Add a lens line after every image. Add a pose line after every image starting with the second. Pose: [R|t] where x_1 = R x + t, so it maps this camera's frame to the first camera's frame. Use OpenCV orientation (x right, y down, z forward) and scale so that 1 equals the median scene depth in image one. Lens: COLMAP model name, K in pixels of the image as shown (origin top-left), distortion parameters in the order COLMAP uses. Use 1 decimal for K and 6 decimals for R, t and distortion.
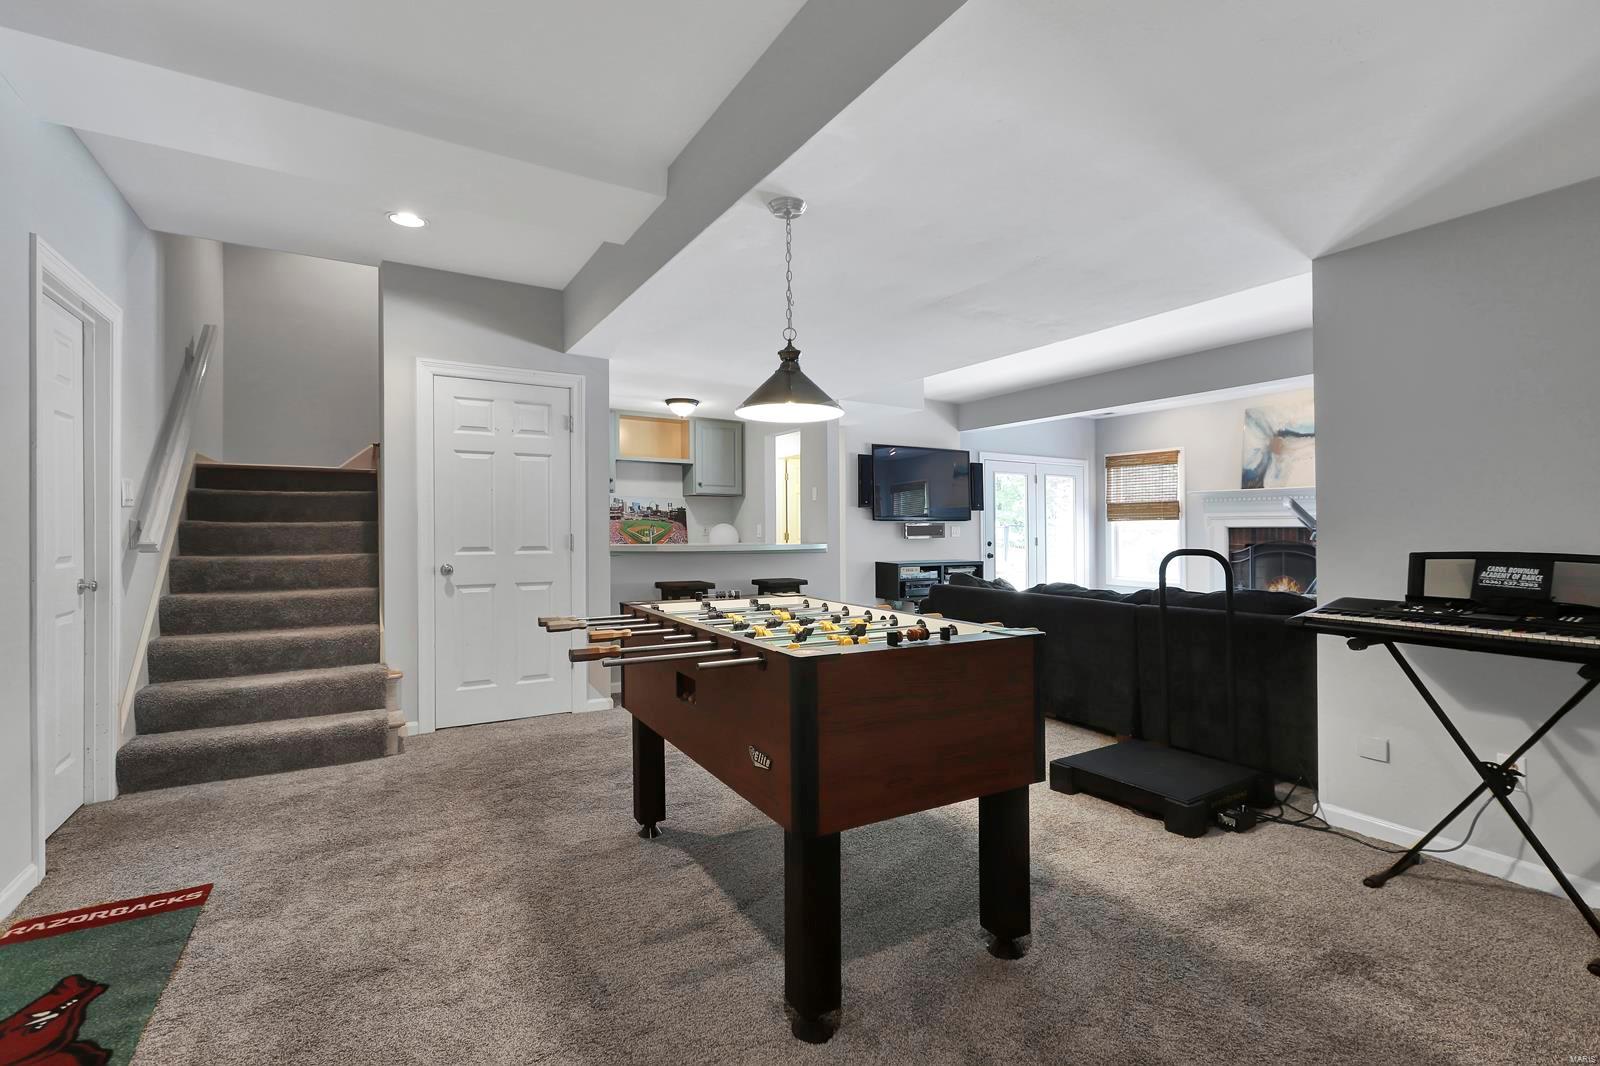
lens RADIAL K [[727.4, 0, 809.6], [0, 727.4, 533.9], [0, 0, 1]] dist [0.002802, 0.000485]
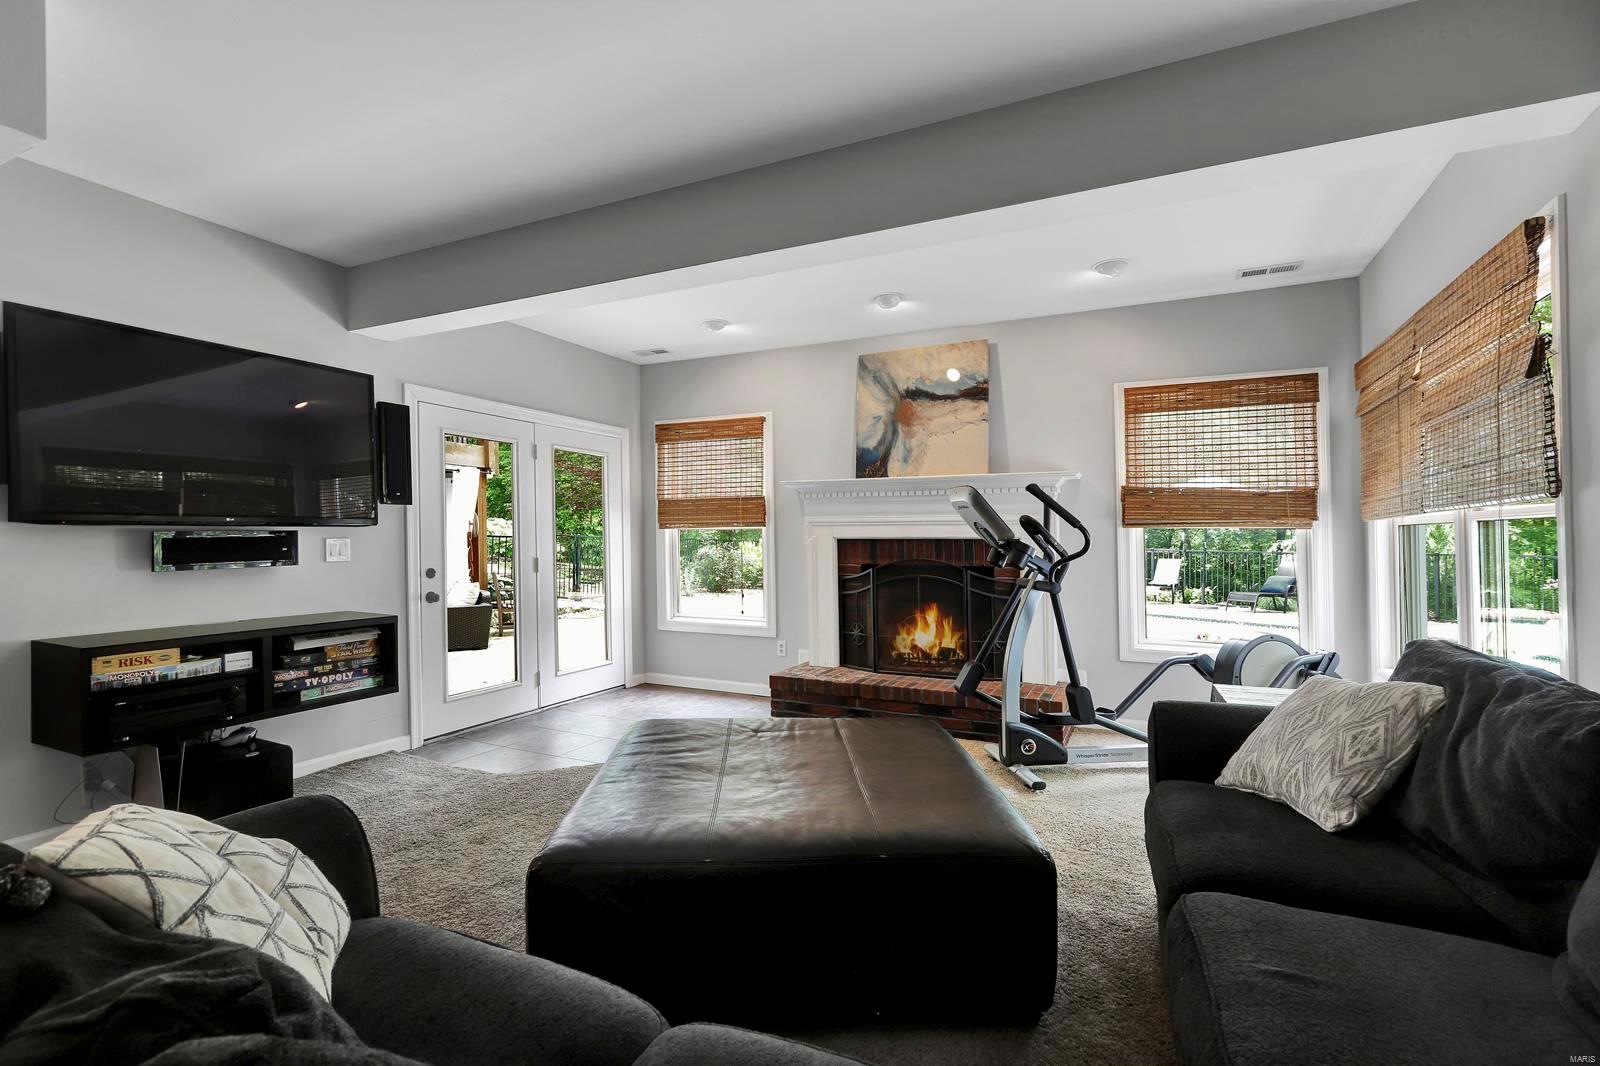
lens RADIAL K [[727.4, 0, 809.6], [0, 727.4, 533.9], [0, 0, 1]] dist [0.002802, 0.000485]
pose [[0.833264, 0.000073, 0.552876, 0.216784], [0.006005, 0.999940, -0.009181, -0.007885], [-0.552843, 0.010970, 0.833213, 0.515572]]
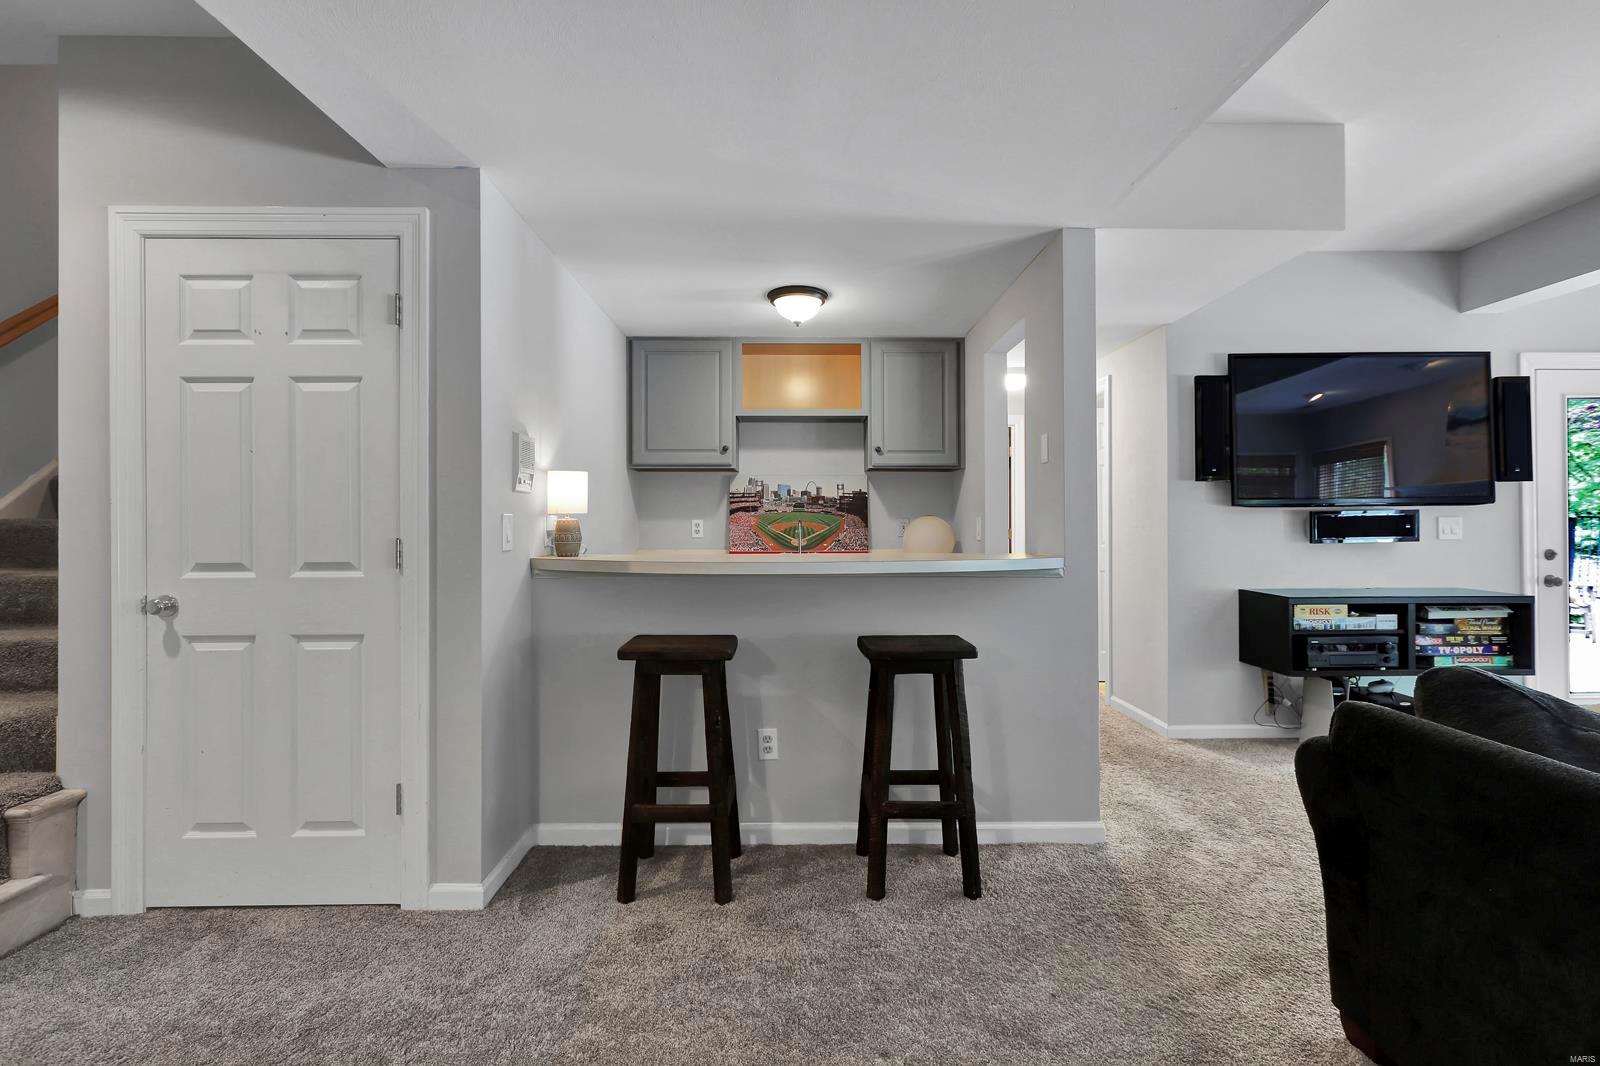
lens RADIAL K [[727.4, 0, 809.6], [0, 727.4, 533.9], [0, 0, 1]] dist [0.002802, 0.000485]
pose [[0.862133, -0.000624, -0.506681, 0.092761], [0.002200, 0.999994, 0.002513, -0.001695], [0.506677, -0.003281, 0.862130, 0.433565]]
